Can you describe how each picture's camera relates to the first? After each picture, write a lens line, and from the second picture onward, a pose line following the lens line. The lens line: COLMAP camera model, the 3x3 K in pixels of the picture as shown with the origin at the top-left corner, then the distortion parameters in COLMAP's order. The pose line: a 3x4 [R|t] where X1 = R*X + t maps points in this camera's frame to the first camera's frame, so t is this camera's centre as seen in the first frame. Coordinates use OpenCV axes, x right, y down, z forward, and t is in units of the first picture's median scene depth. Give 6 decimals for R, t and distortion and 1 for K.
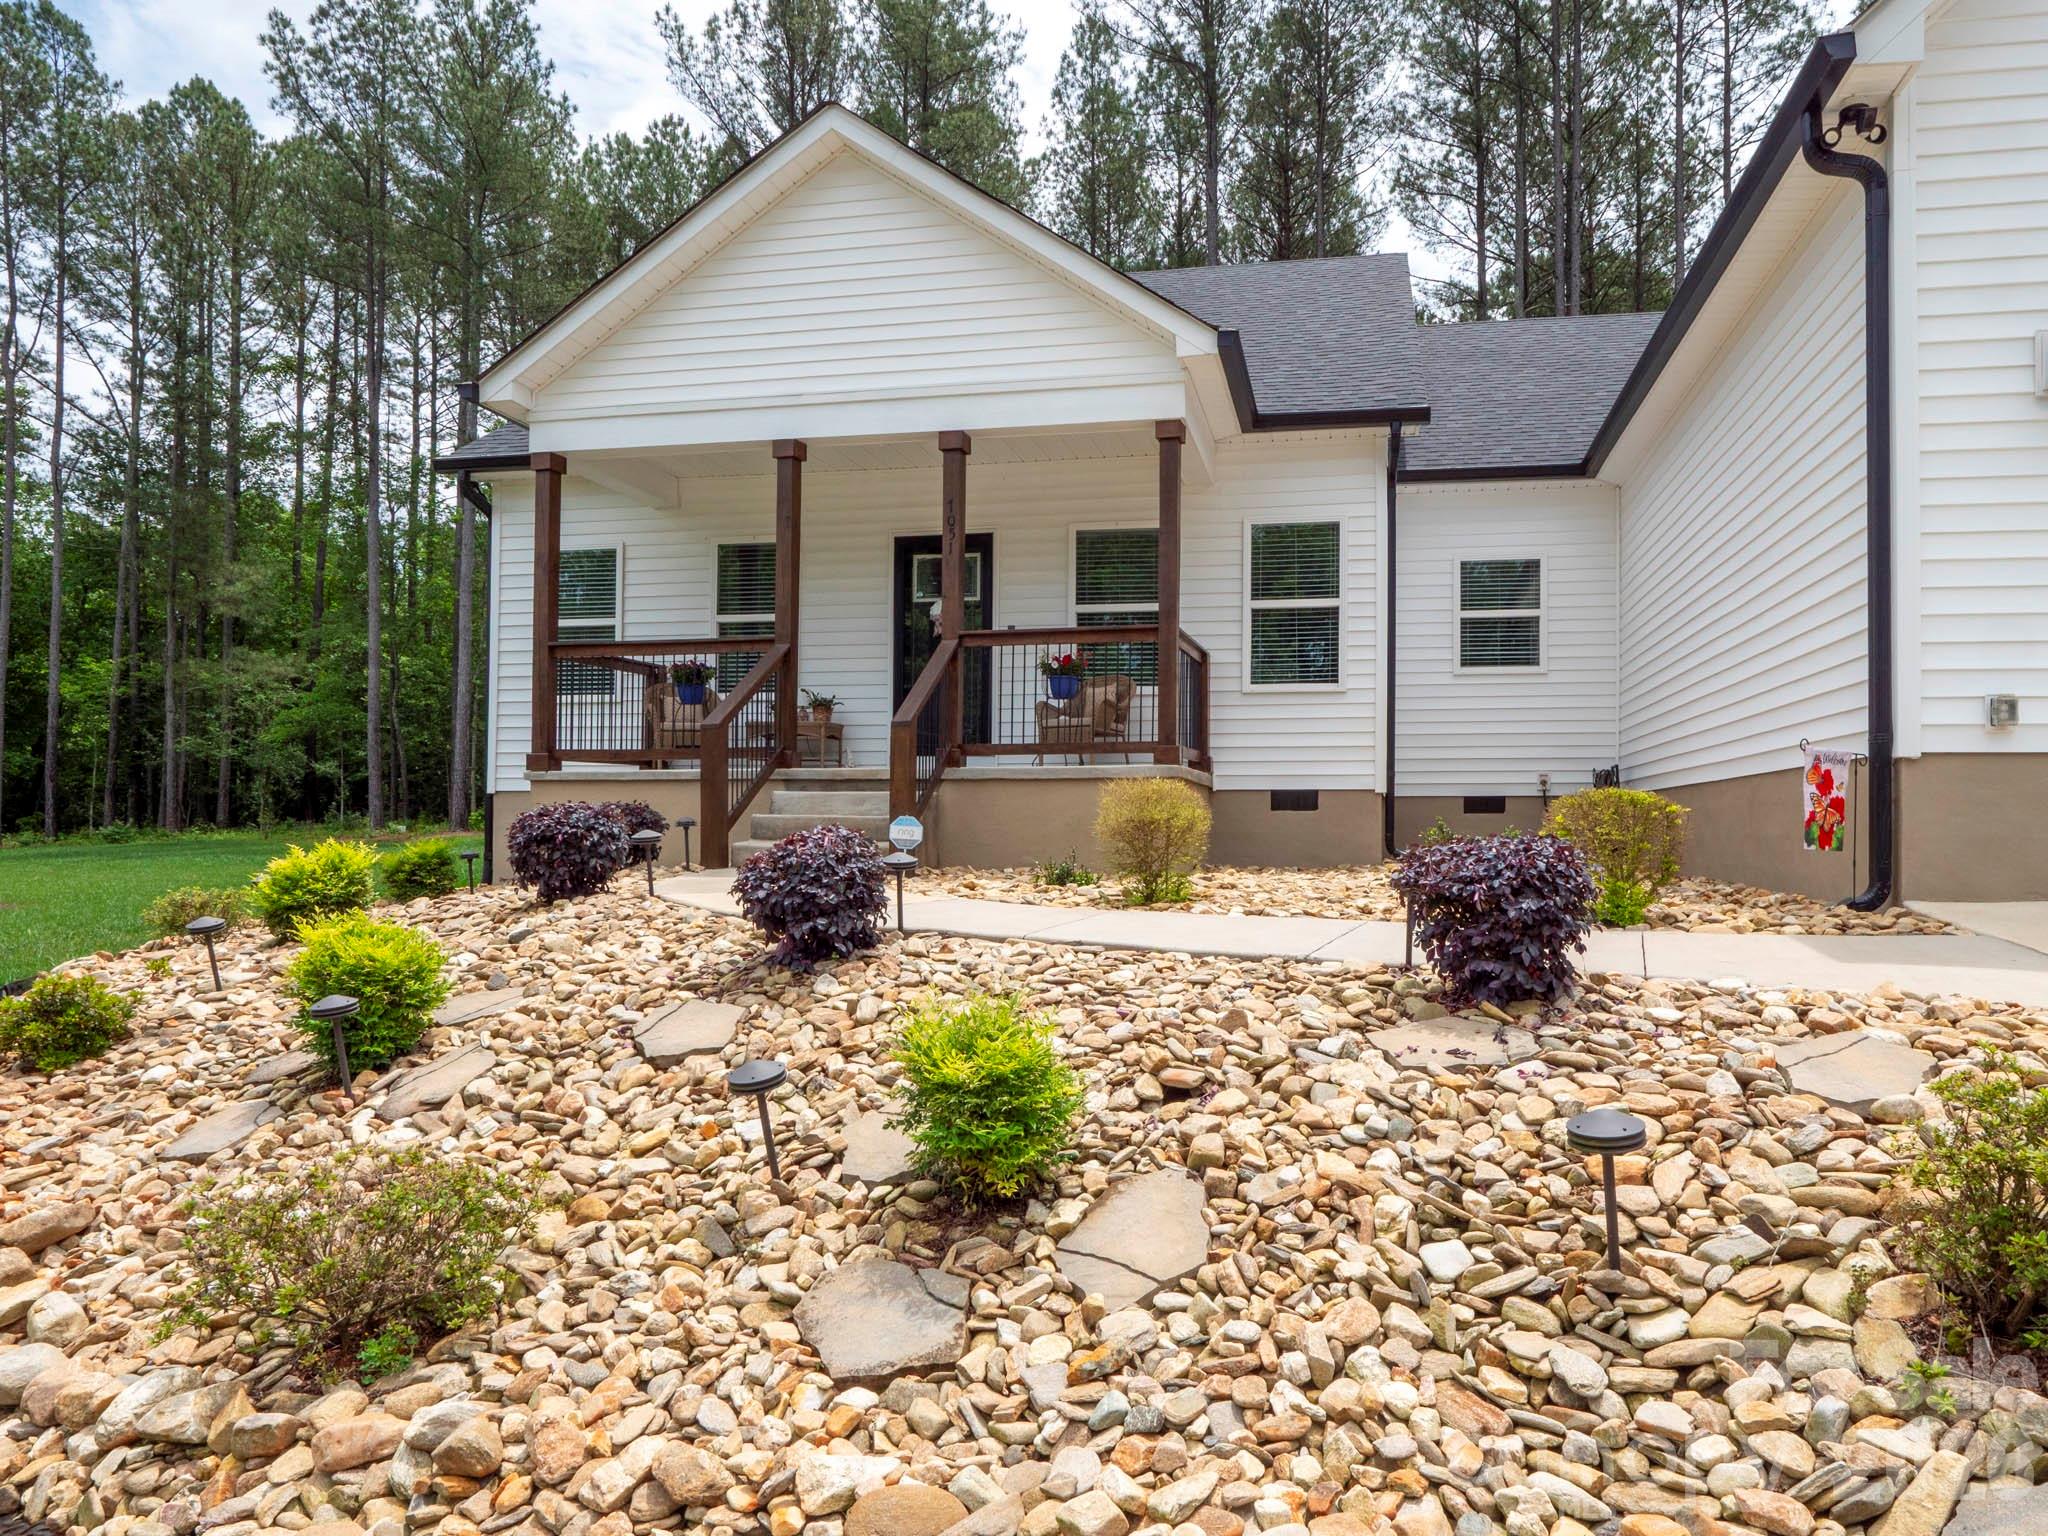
lens RADIAL K [[1234.5, 0, 1032.0], [0, 1234.5, 769.2], [0, 0, 1]] dist [-0.039787, 0.020950]
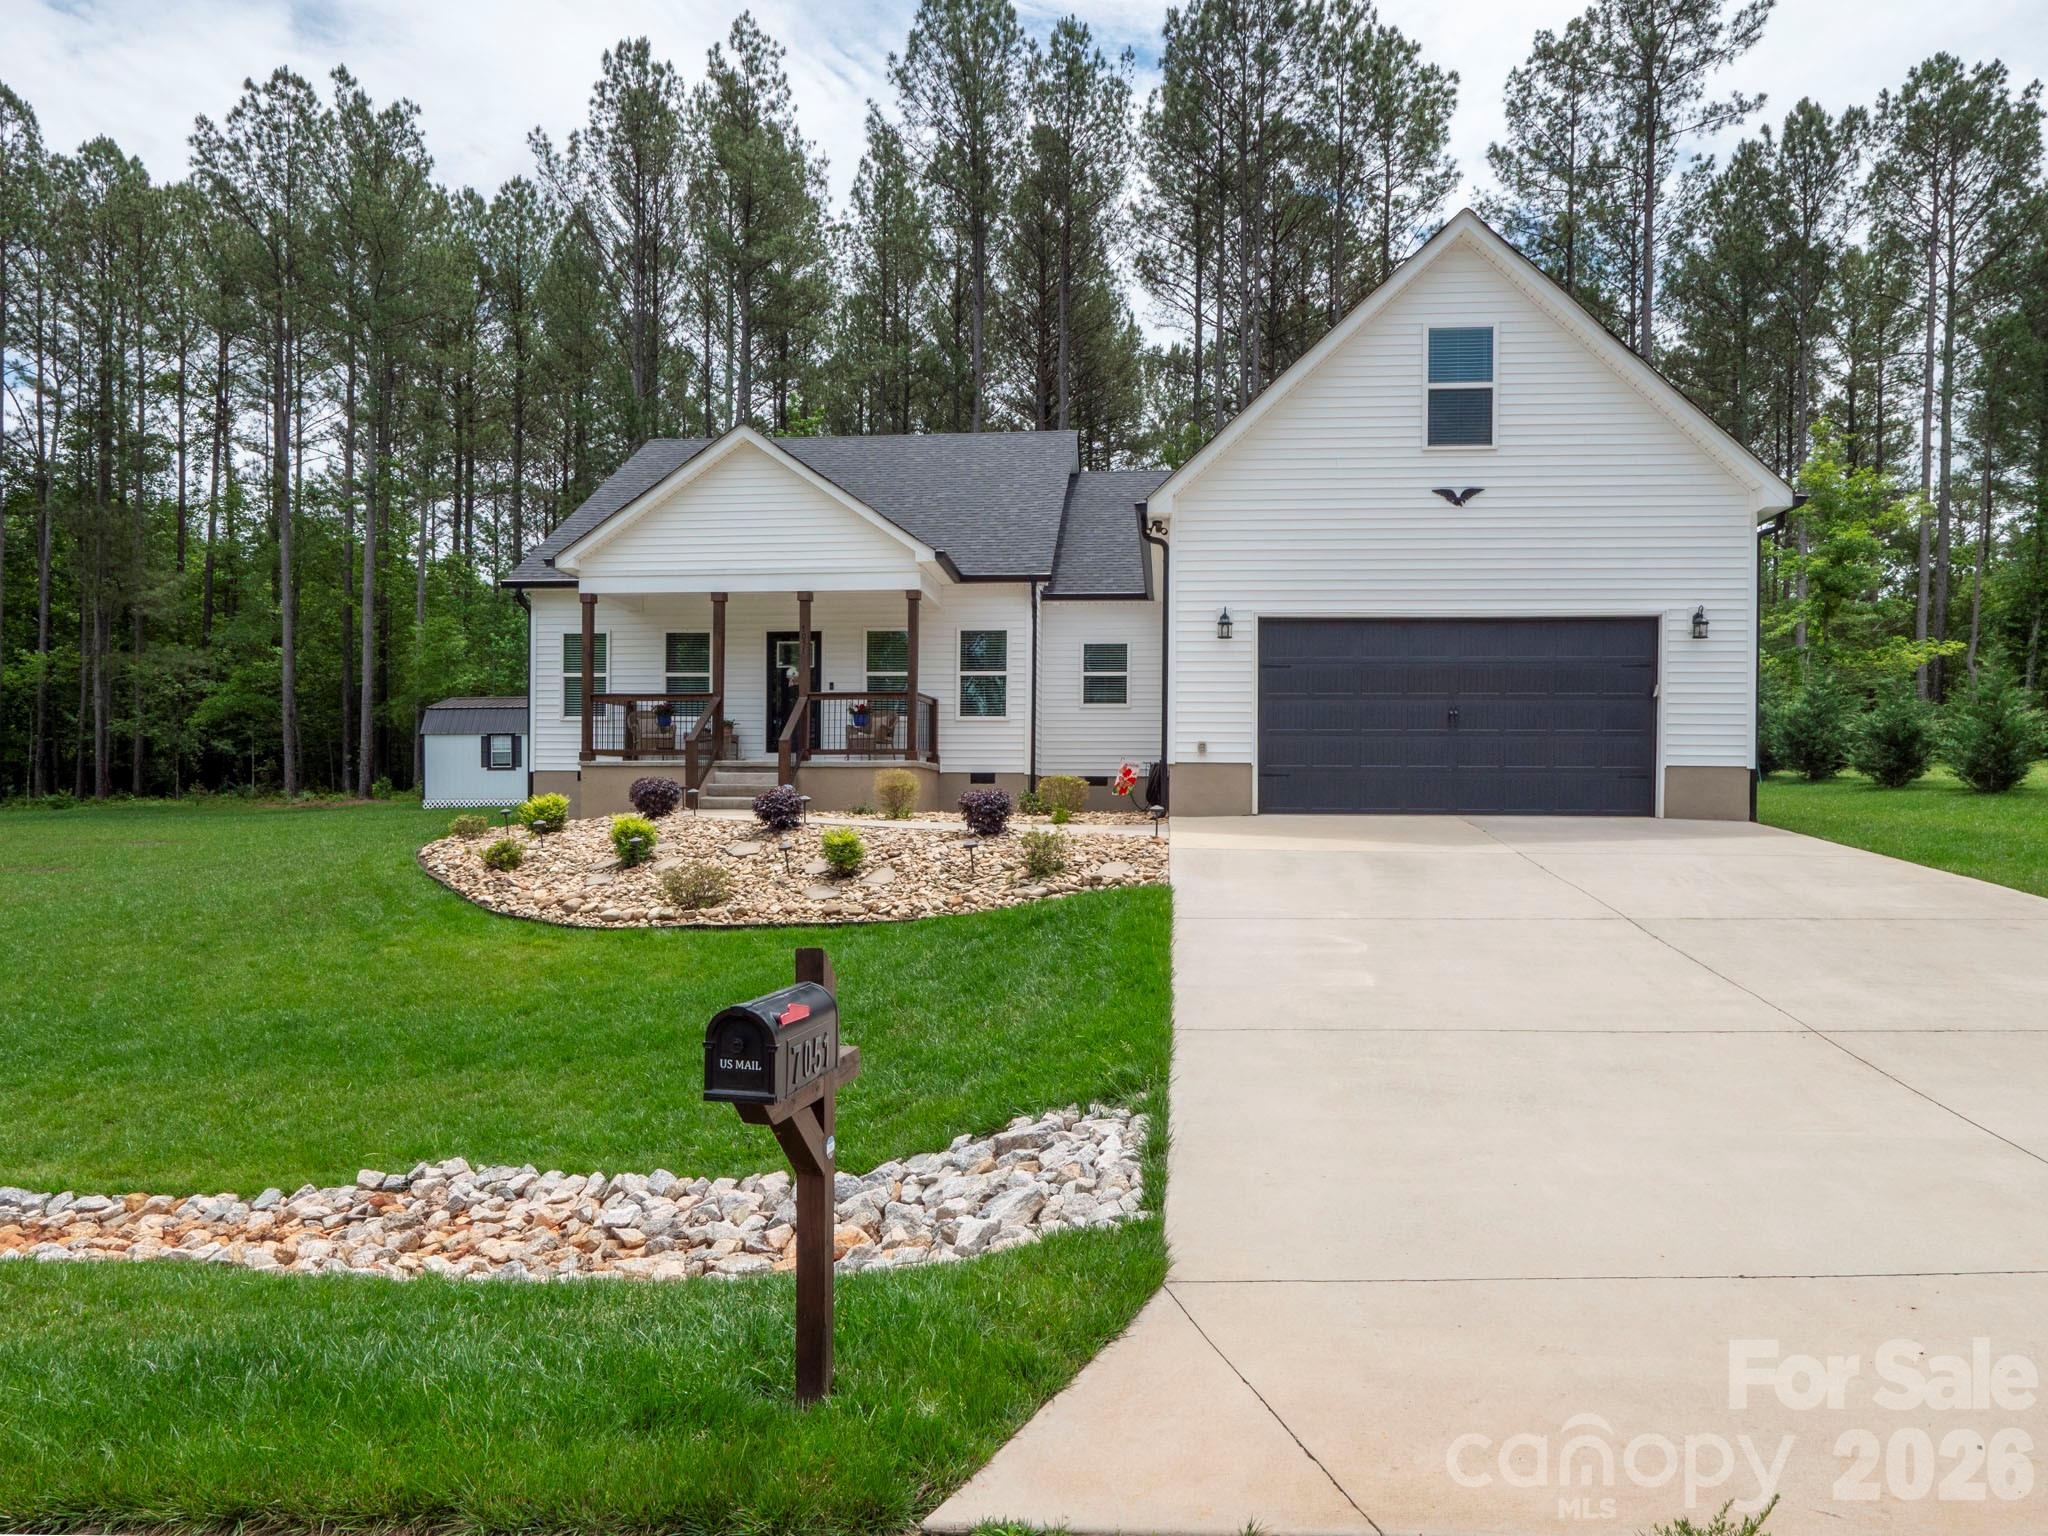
lens RADIAL K [[1706.9, 0, 1024.2], [0, 1706.9, 839.4], [0, 0, 1]] dist [0.002007, 0.008509]
pose [[0.992758, -0.000384, 0.120127, -0.038704], [-0.007345, 0.997930, 0.063893, -0.048156], [-0.119903, -0.064312, 0.990700, -1.609975]]
